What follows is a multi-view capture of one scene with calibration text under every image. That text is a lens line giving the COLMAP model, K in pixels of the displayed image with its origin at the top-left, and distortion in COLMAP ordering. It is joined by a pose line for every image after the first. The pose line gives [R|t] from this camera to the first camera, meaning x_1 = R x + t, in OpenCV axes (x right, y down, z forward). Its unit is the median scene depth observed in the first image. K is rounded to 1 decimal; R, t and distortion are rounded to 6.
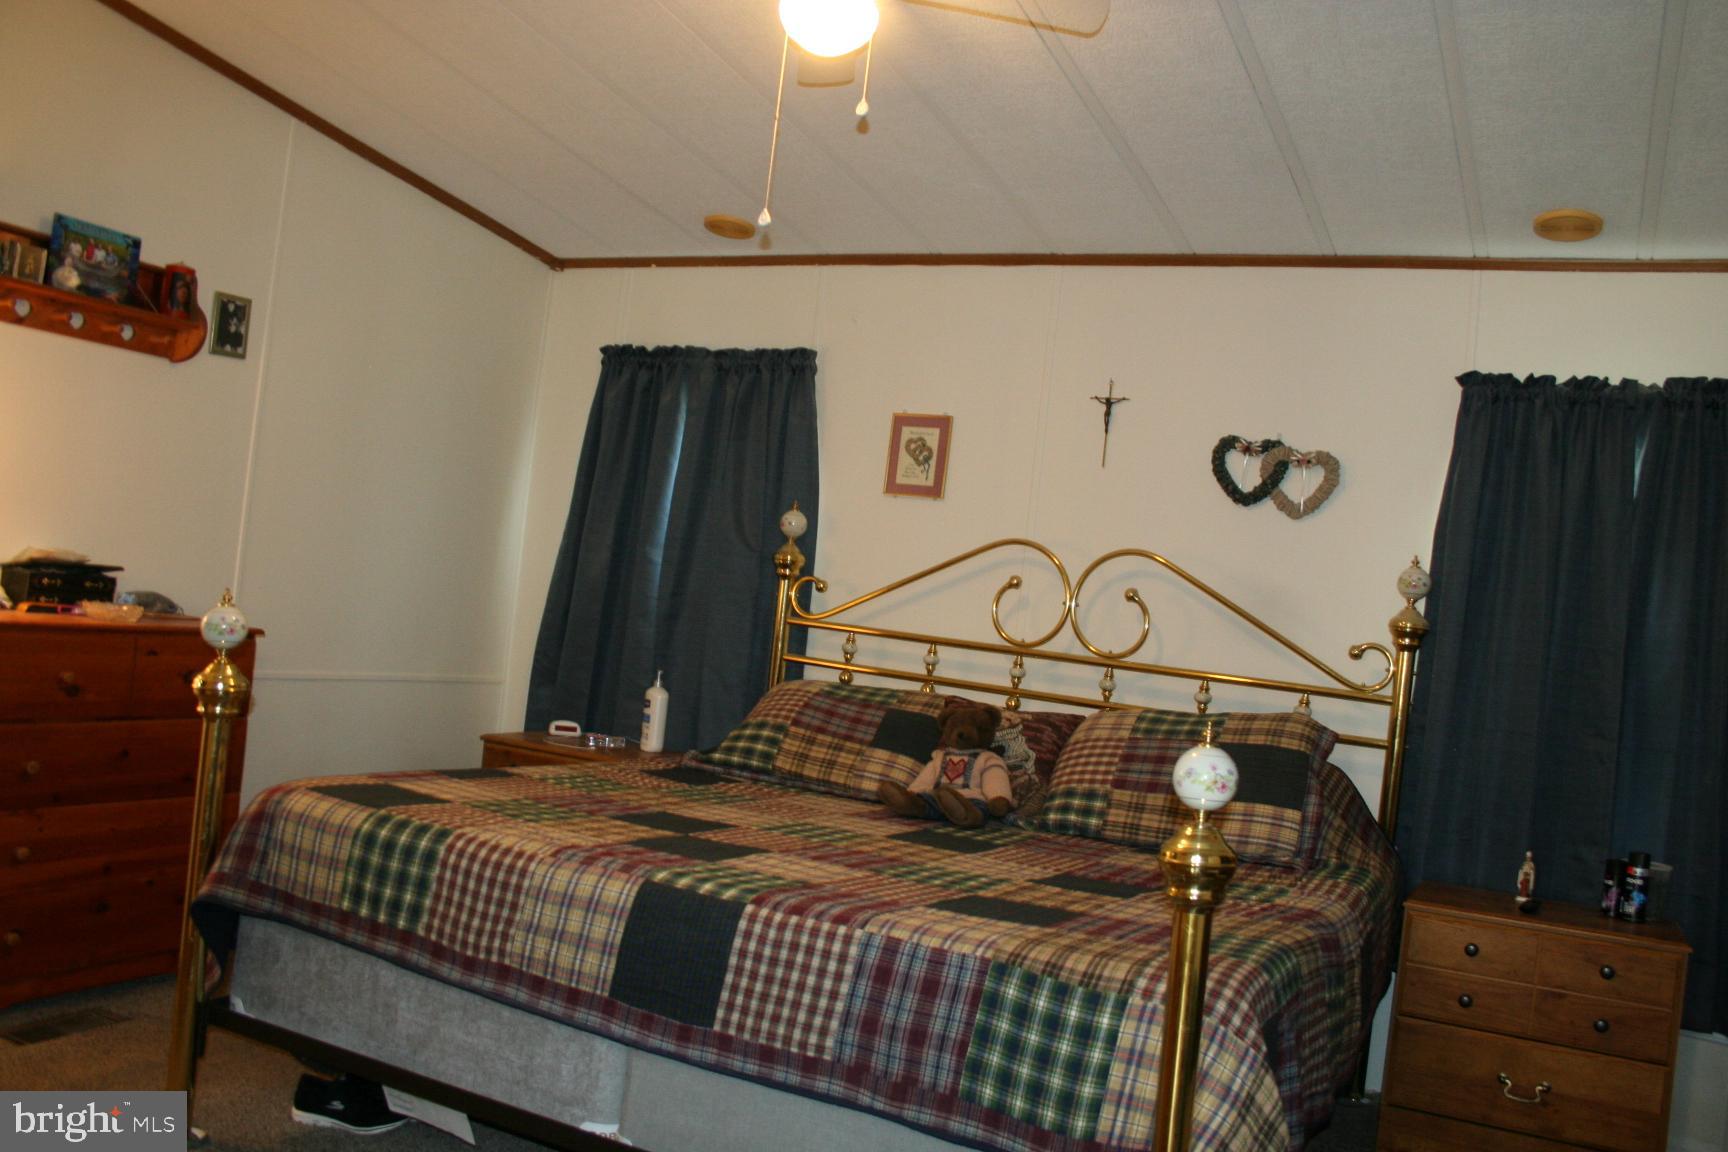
lens RADIAL K [[1430.4, 0, 889.1], [0, 1430.4, 580.4], [0, 0, 1]] dist [-0.150527, 0.124490]
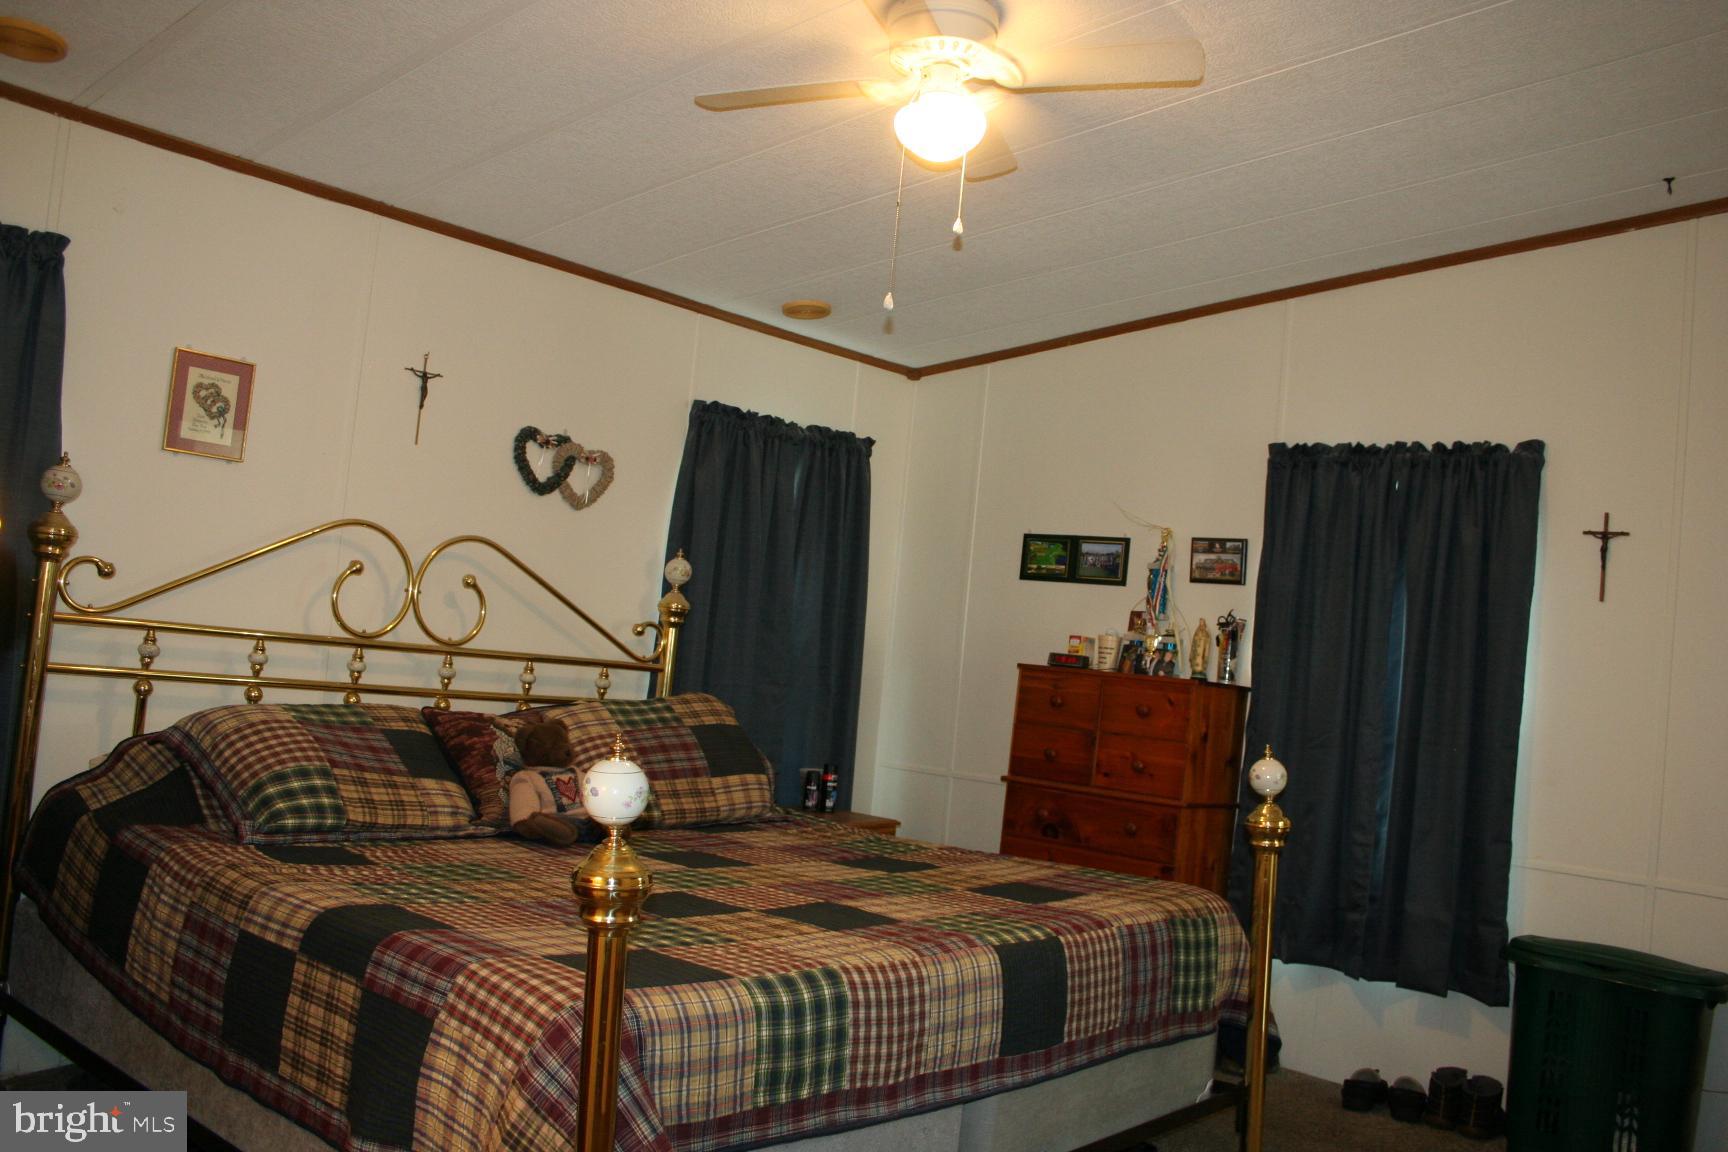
lens RADIAL K [[1430.4, 0, 889.1], [0, 1430.4, 580.4], [0, 0, 1]] dist [-0.150527, 0.124490]
pose [[0.271276, -0.040774, 0.961638, -0.757537], [-0.080643, 0.994626, 0.064922, -0.084637], [-0.959117, -0.095161, 0.266530, 0.489844]]
